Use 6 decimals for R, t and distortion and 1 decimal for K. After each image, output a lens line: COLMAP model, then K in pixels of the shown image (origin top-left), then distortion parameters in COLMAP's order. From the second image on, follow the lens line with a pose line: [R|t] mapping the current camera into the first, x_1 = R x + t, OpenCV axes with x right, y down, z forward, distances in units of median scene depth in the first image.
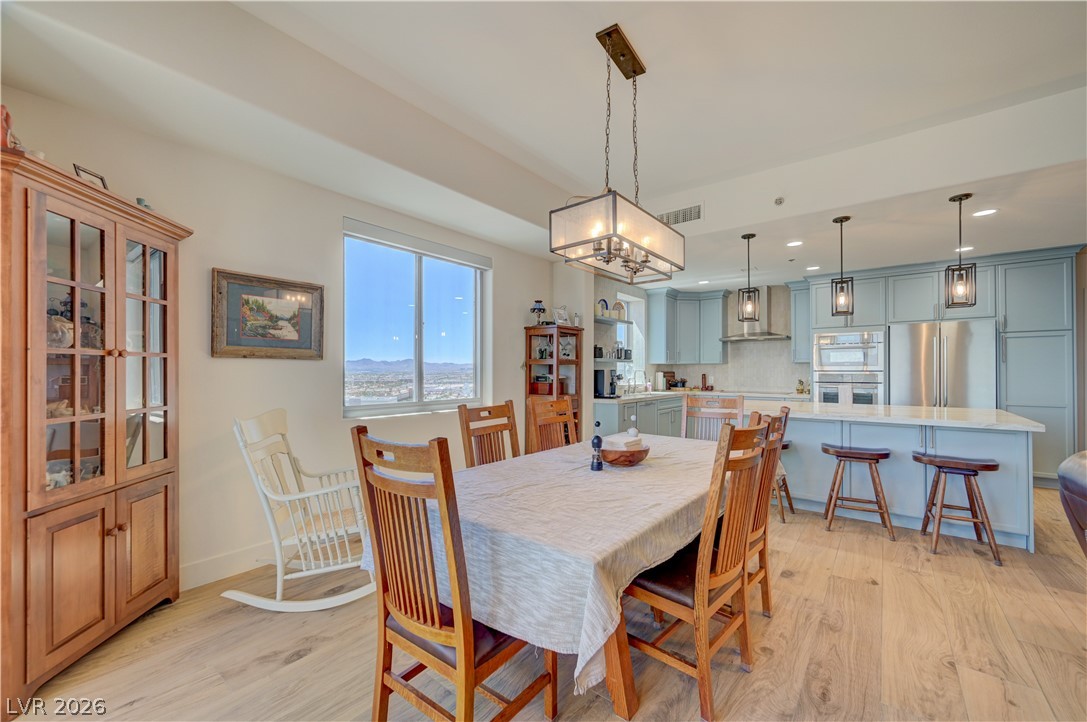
lens RADIAL K [[428.9, 0, 547.9], [0, 428.9, 368.4], [0, 0, 1]] dist [0.000190, 0.000864]
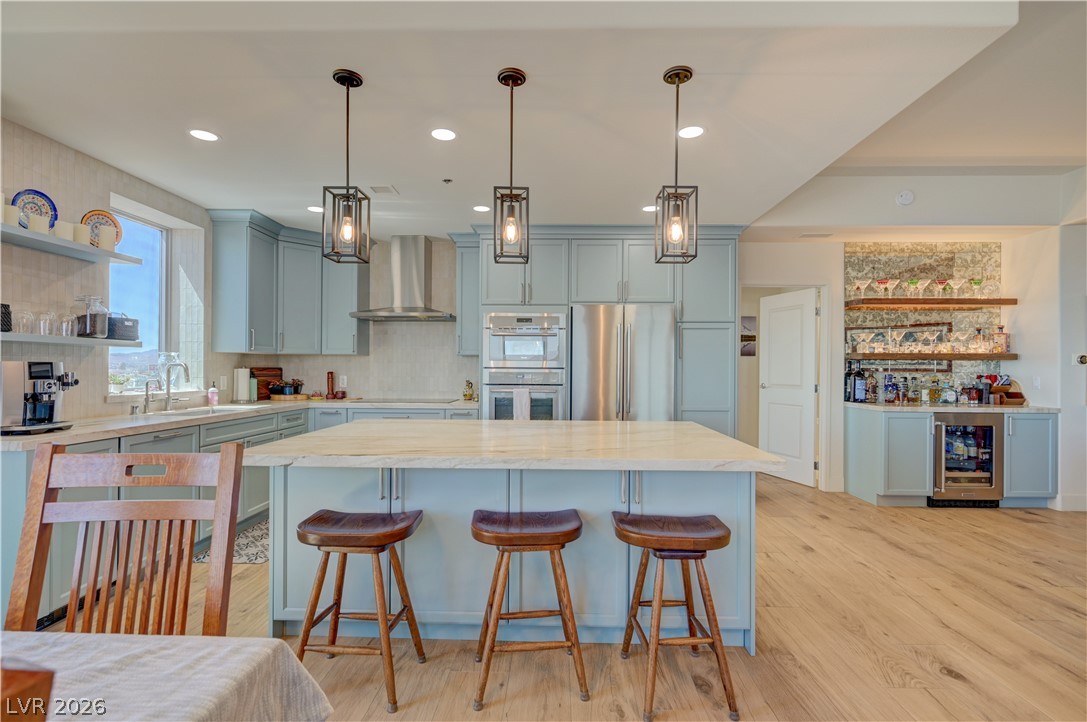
lens RADIAL K [[515.8, 0, 547.8], [0, 515.8, 367.6], [0, 0, 1]] dist [0.001840, 0.000287]
pose [[0.800132, 0.005764, 0.599797, 0.267226], [-0.010109, 0.999941, 0.003877, 0.001864], [-0.599739, -0.009166, 0.800143, 0.363056]]
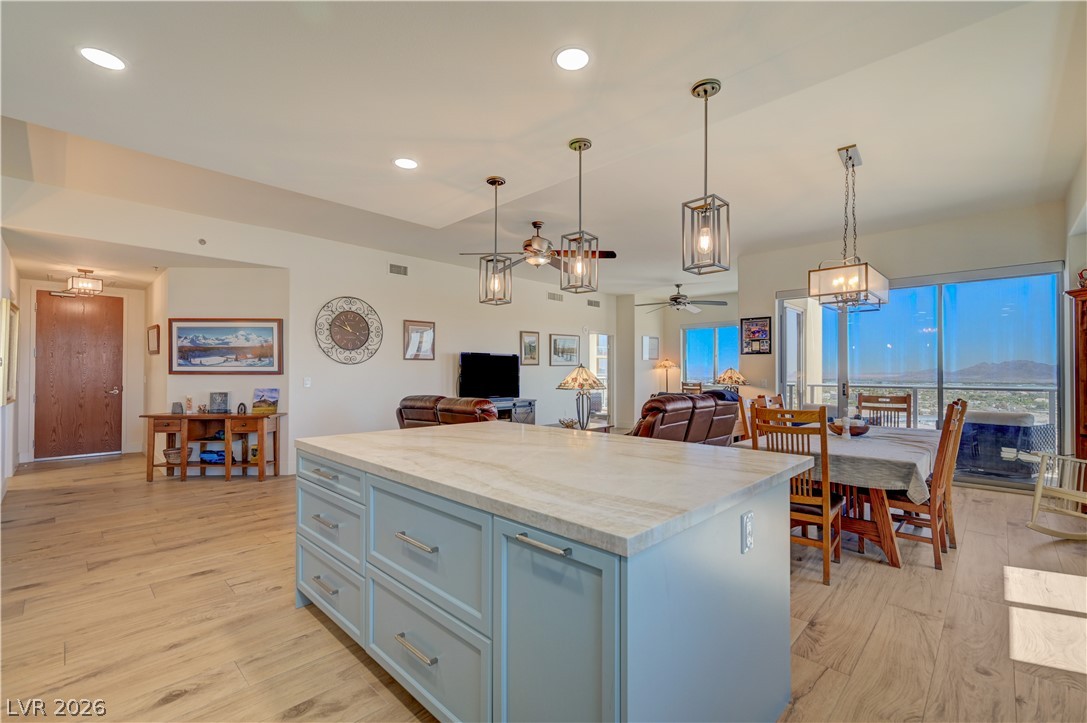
lens RADIAL K [[462.5, 0, 544.6], [0, 462.5, 377.6], [0, 0, 1]] dist [0.000254, 0.000432]
pose [[-0.994413, -0.001717, 0.105545, 0.521146], [-0.001309, 0.999991, 0.003939, 0.005524], [-0.105551, 0.003779, -0.994407, 1.312356]]
